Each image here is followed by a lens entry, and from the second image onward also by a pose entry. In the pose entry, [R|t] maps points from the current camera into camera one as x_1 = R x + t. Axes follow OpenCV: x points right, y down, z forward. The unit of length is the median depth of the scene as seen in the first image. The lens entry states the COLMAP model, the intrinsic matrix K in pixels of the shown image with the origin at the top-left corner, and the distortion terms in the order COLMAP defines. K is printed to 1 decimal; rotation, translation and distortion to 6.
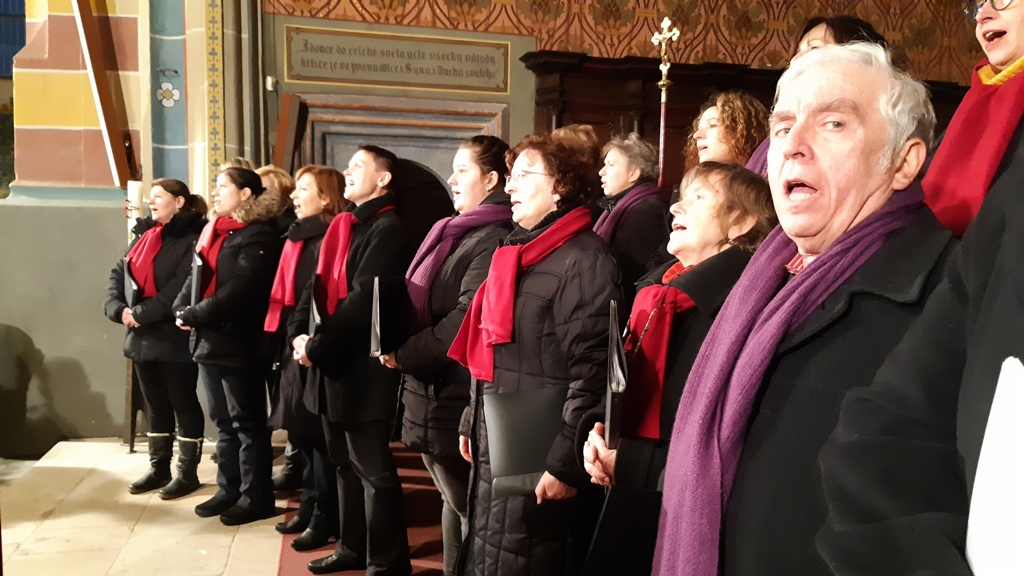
lens RADIAL K [[781.6, 0, 512.0], [0, 781.6, 288.0], [0, 0, 1]] dist [-0.030297, -0.007137]
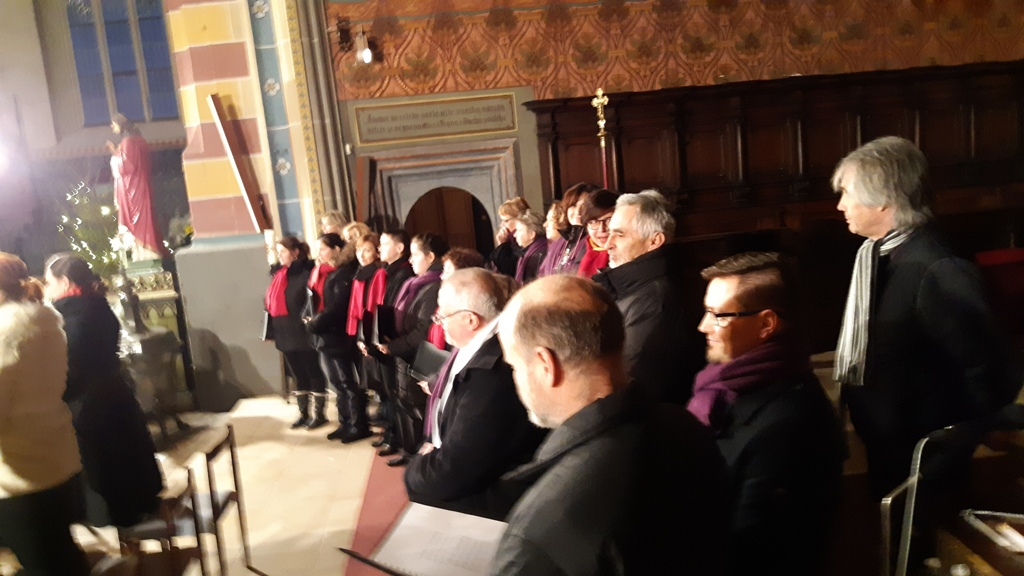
lens RADIAL K [[753.8, 0, 512.0], [0, 753.8, 288.0], [0, 0, 1]] dist [0.004123, -0.000959]
pose [[0.984031, -0.080963, -0.158516, 0.199690], [0.094665, 0.992219, 0.080874, -0.093520], [0.150734, -0.094589, 0.984039, -0.379959]]
